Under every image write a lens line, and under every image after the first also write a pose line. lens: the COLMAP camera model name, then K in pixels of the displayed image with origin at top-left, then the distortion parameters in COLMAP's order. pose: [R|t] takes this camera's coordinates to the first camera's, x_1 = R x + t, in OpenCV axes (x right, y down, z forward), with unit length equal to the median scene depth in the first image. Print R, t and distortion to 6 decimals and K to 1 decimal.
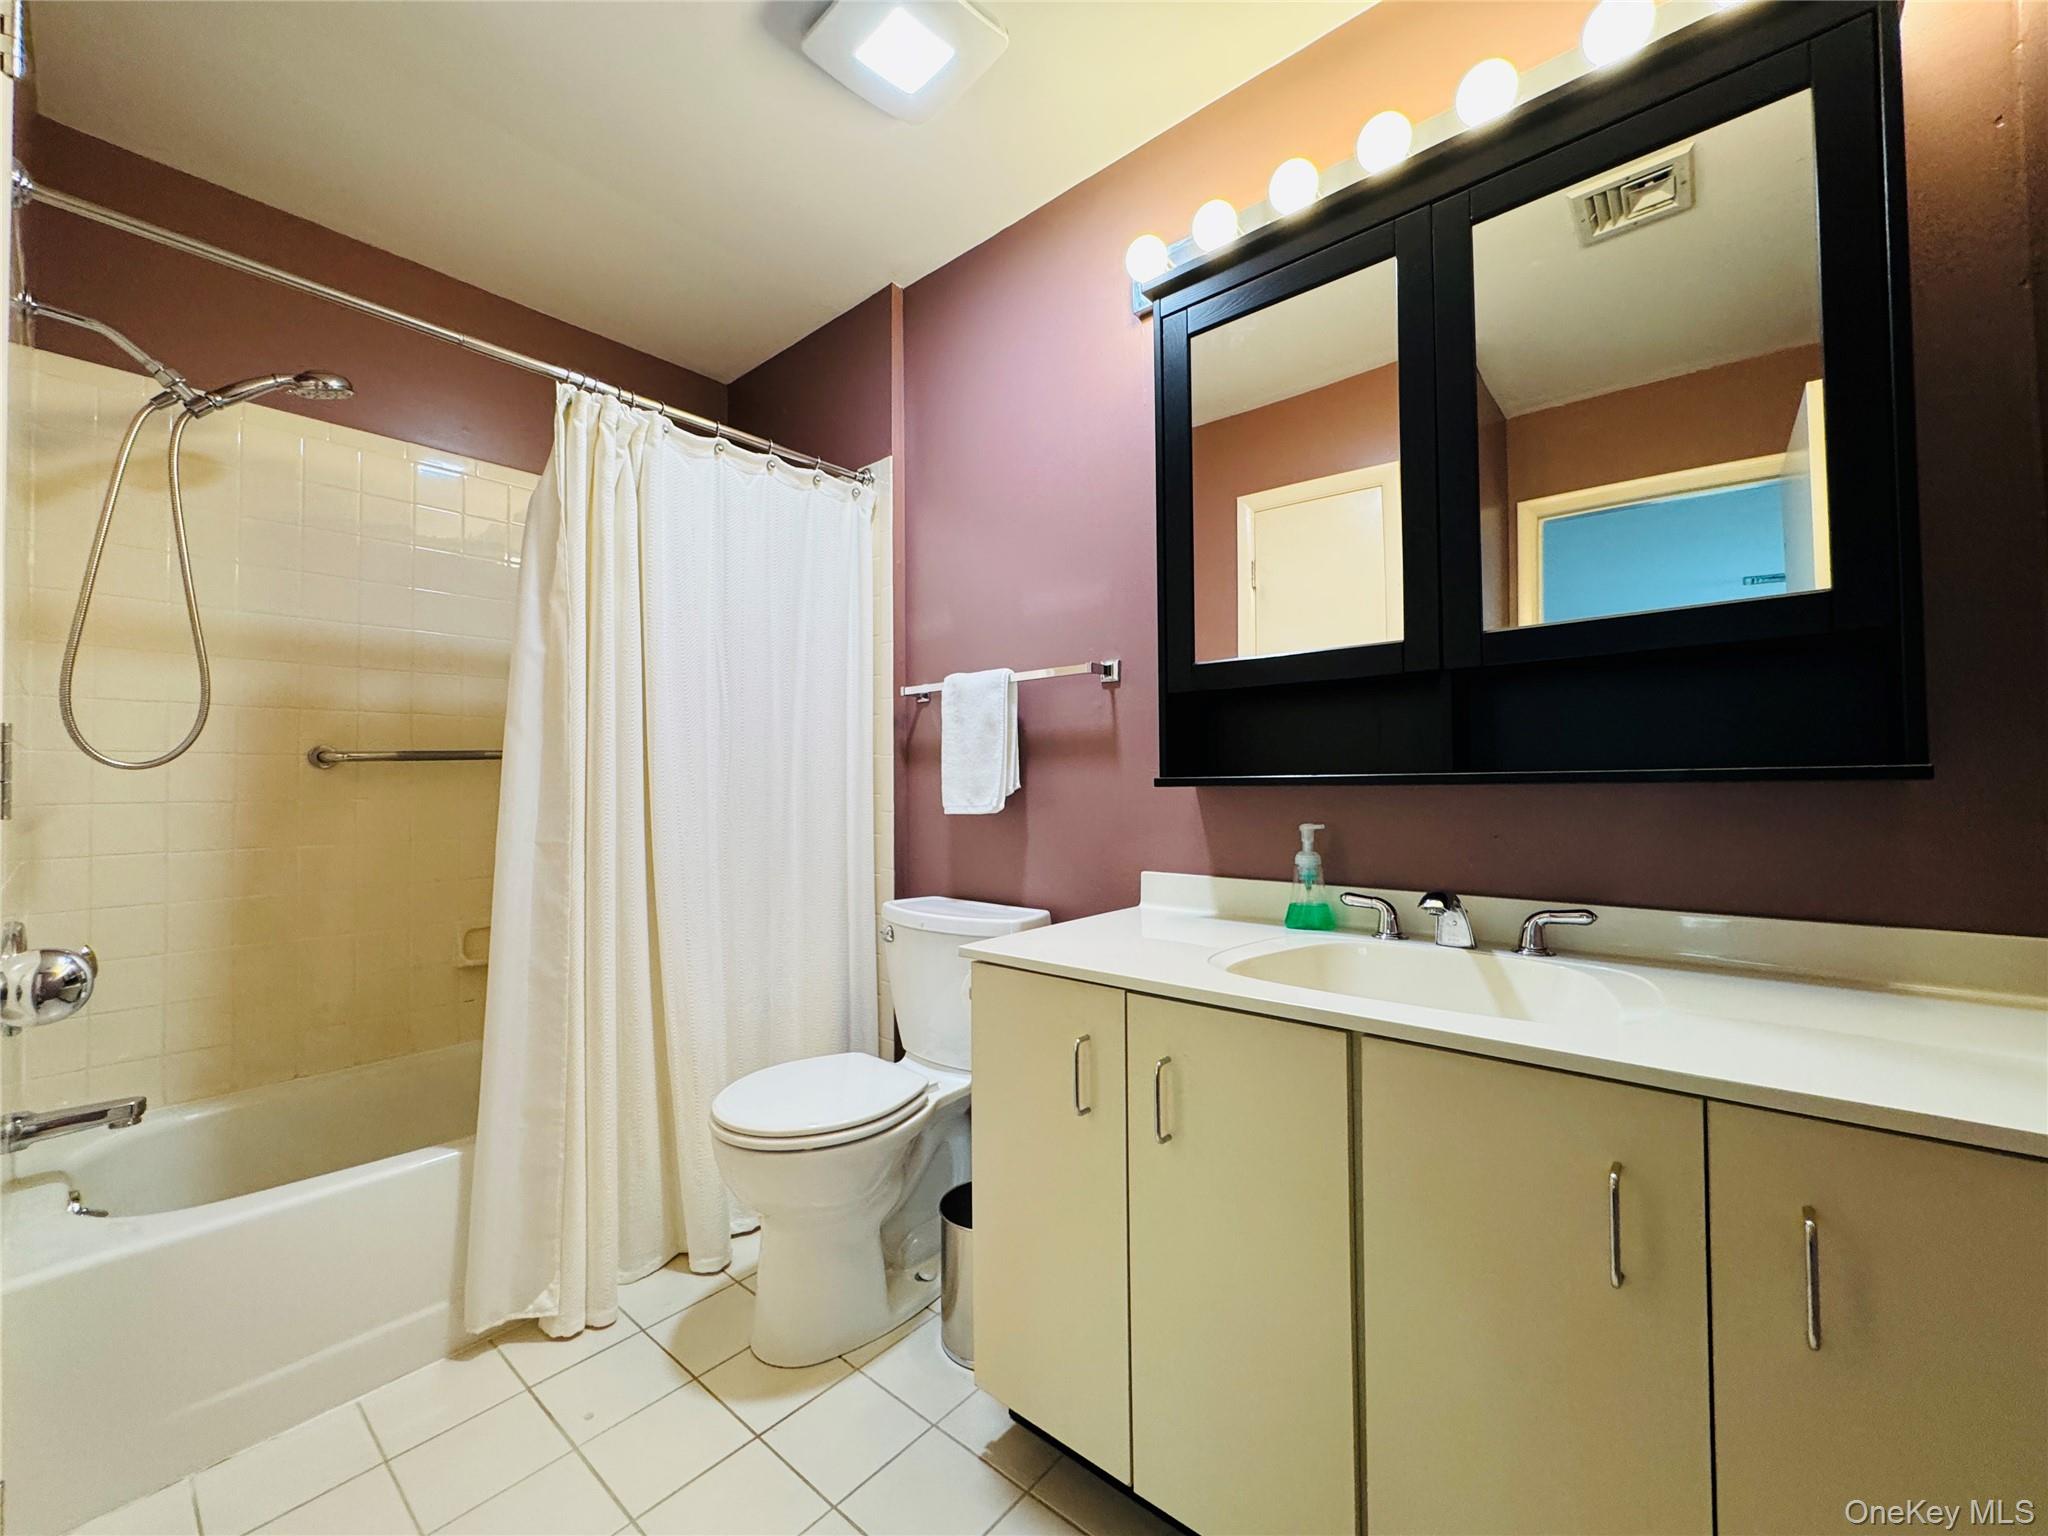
lens RADIAL K [[819.8, 0, 1027.9], [0, 819.8, 766.5], [0, 0, 1]] dist [-0.006181, 0.000568]
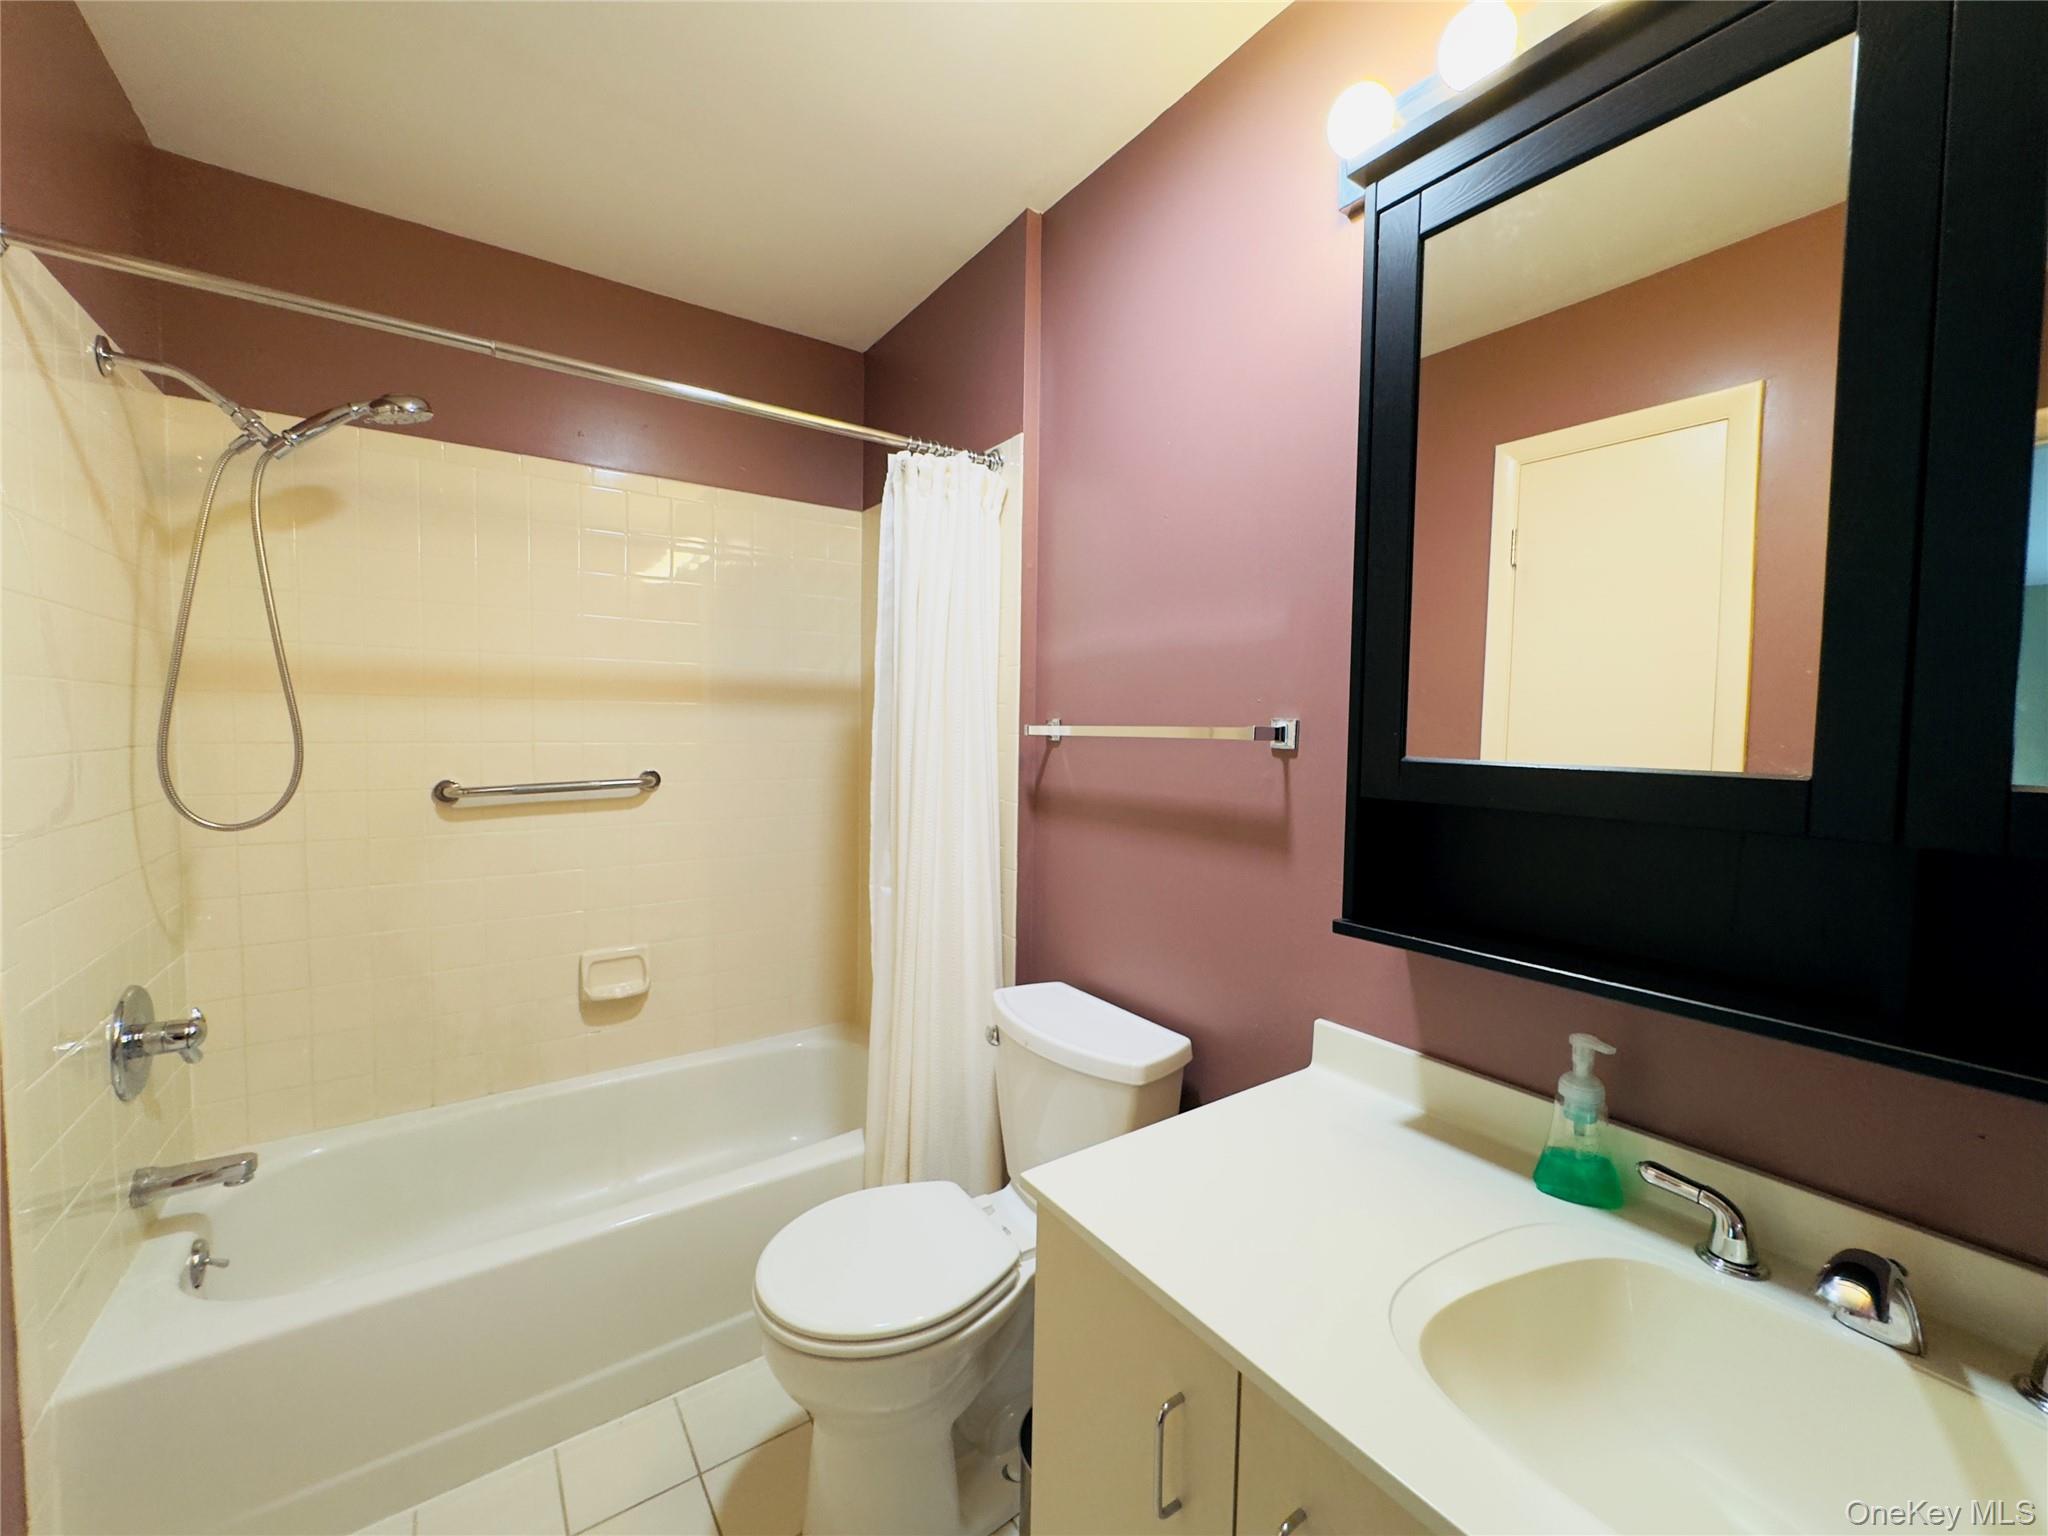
lens RADIAL K [[819.8, 0, 1027.9], [0, 819.8, 766.5], [0, 0, 1]] dist [-0.006181, 0.000568]
pose [[0.967471, 0.035627, -0.250460, 0.068643], [-0.017525, 0.997094, 0.074139, -0.146643], [0.252373, -0.067338, 0.965284, 0.263136]]
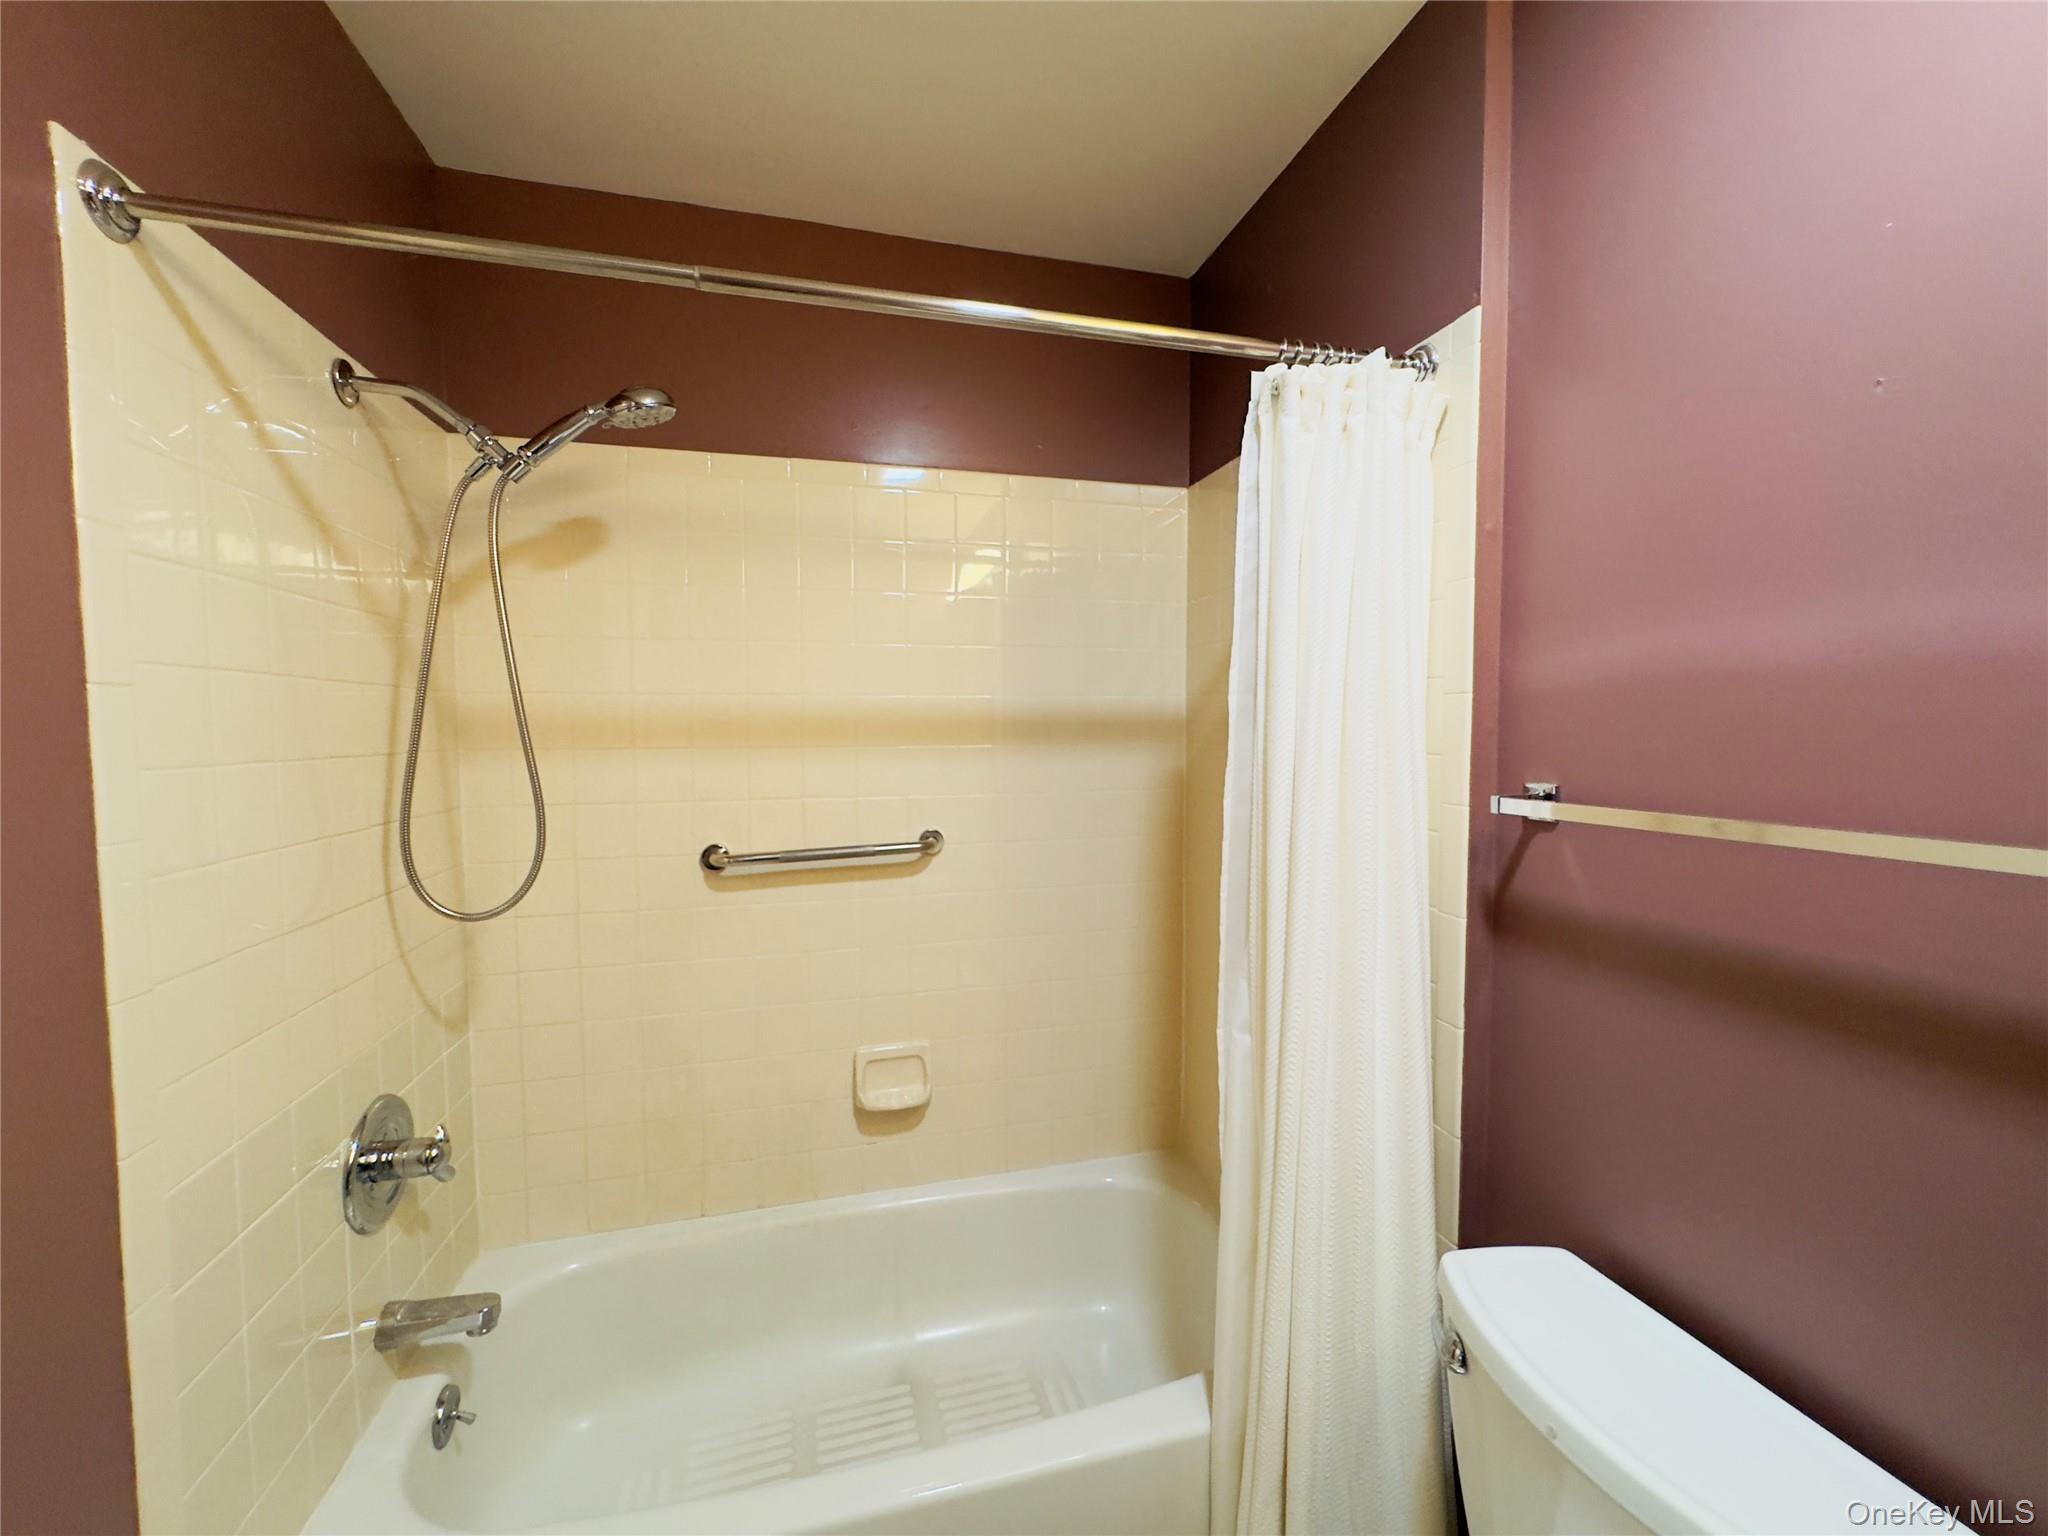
lens RADIAL K [[819.8, 0, 1027.9], [0, 819.8, 766.5], [0, 0, 1]] dist [-0.006181, 0.000568]
pose [[0.821296, 0.033969, -0.569490, -0.133274], [0.007751, 0.997469, 0.070675, -0.189762], [0.570449, -0.062459, 0.818955, 0.573233]]
